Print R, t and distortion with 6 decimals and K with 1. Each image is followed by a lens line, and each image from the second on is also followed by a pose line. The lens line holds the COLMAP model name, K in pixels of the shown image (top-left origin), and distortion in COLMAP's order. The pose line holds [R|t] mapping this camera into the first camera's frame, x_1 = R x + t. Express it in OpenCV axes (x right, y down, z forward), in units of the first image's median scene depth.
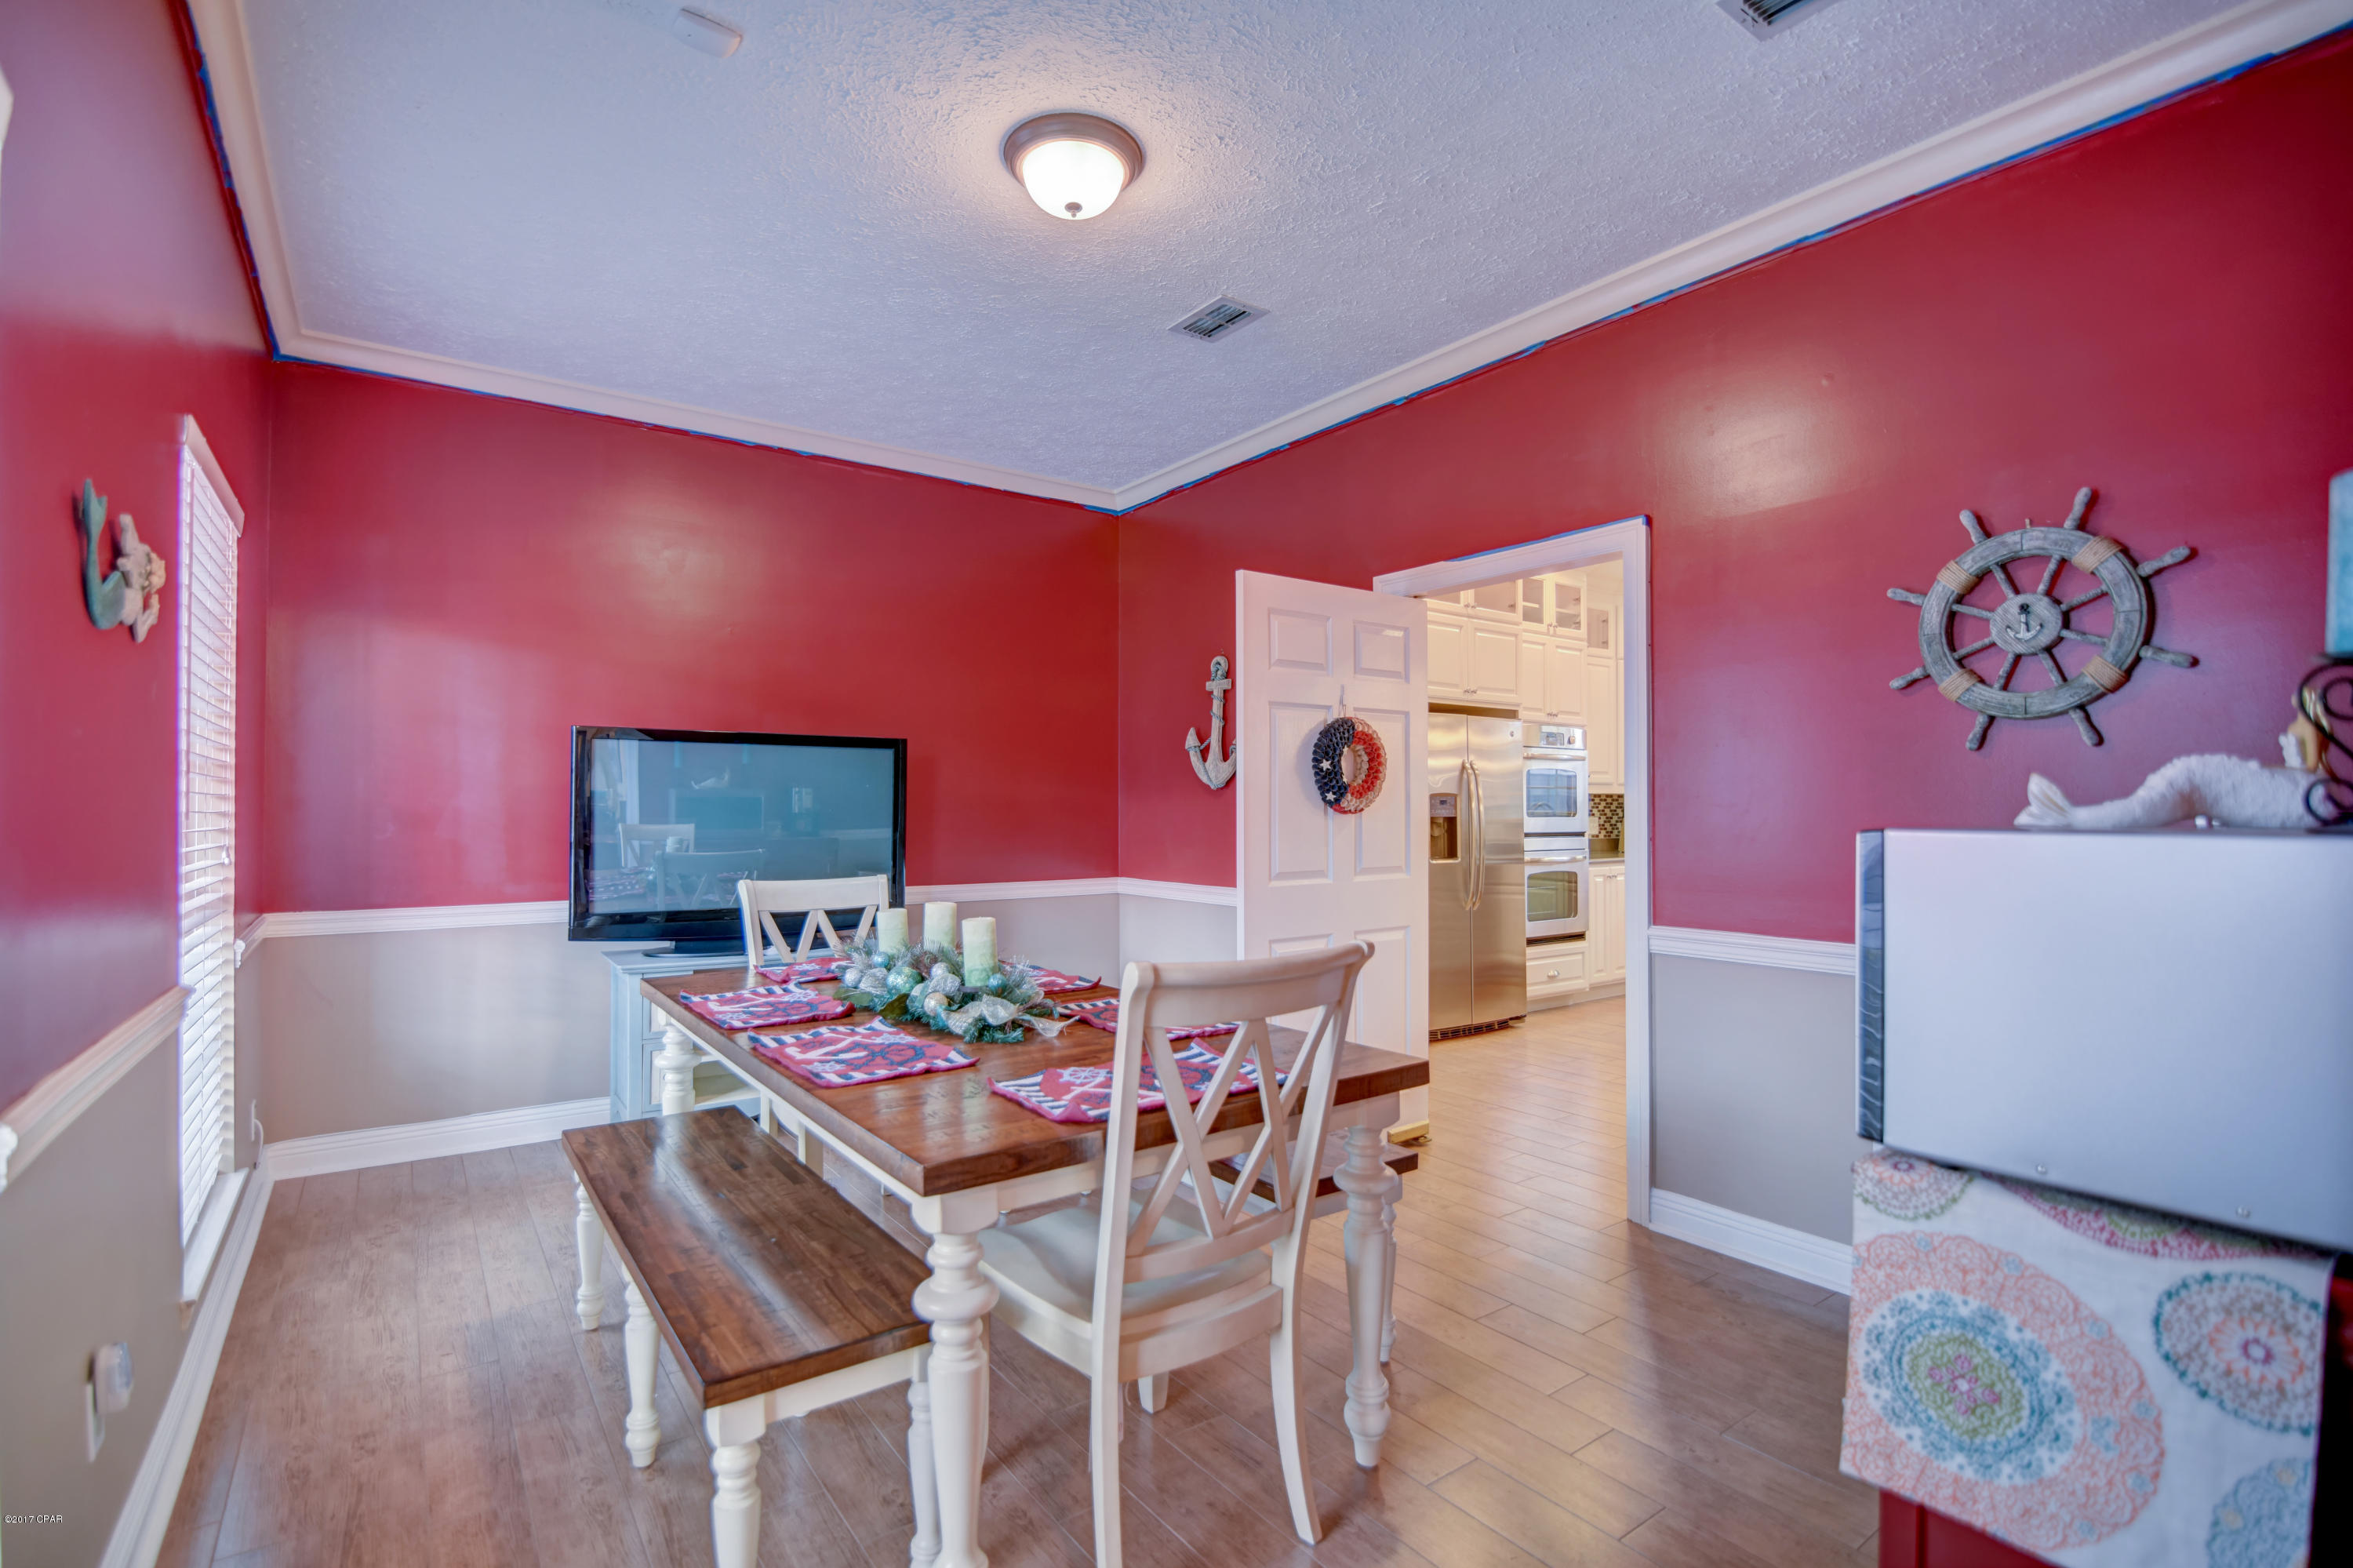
lens RADIAL K [[1080.1, 0, 1191.2], [0, 1080.1, 799.6], [0, 0, 1]] dist [-0.023647, 0.000252]
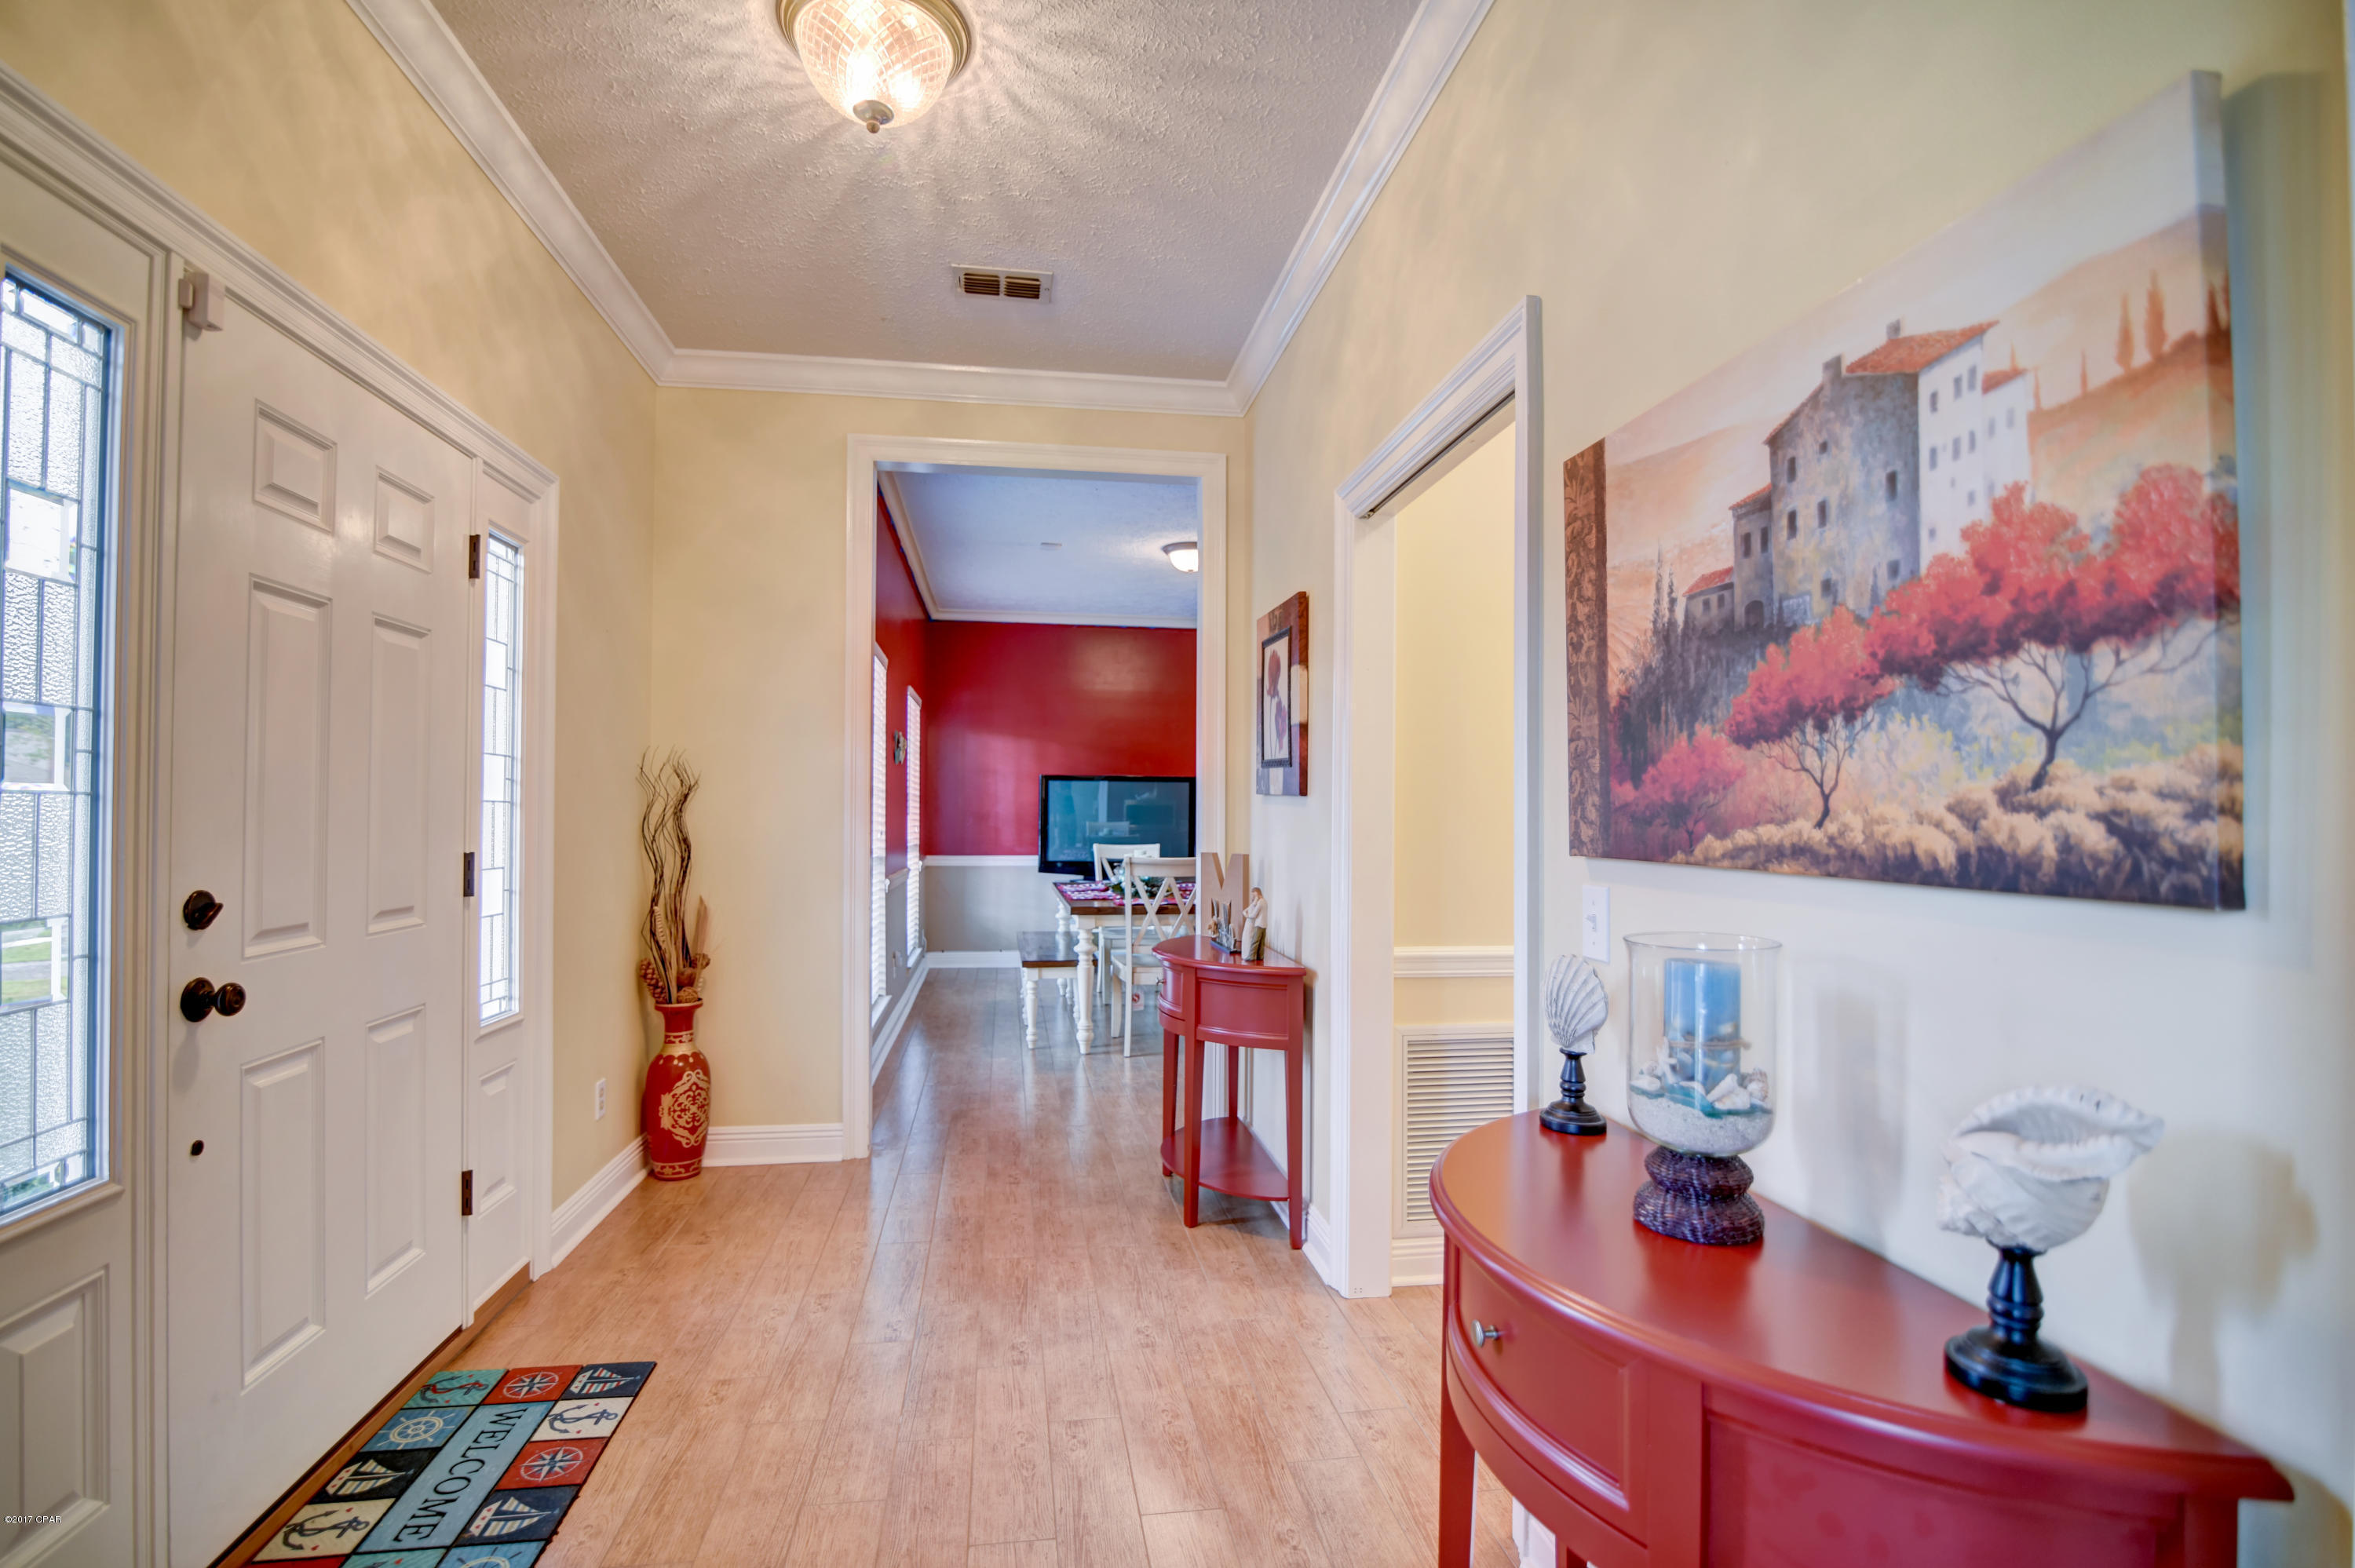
lens RADIAL K [[1080.8, 0, 1173.9], [0, 1080.8, 794.5], [0, 0, 1]] dist [-0.023647, 0.000252]
pose [[0.885254, -0.001819, -0.465104, 0.777481], [-0.000464, 0.999988, -0.004792, -0.020030], [0.465107, 0.004458, 0.885243, -0.928343]]
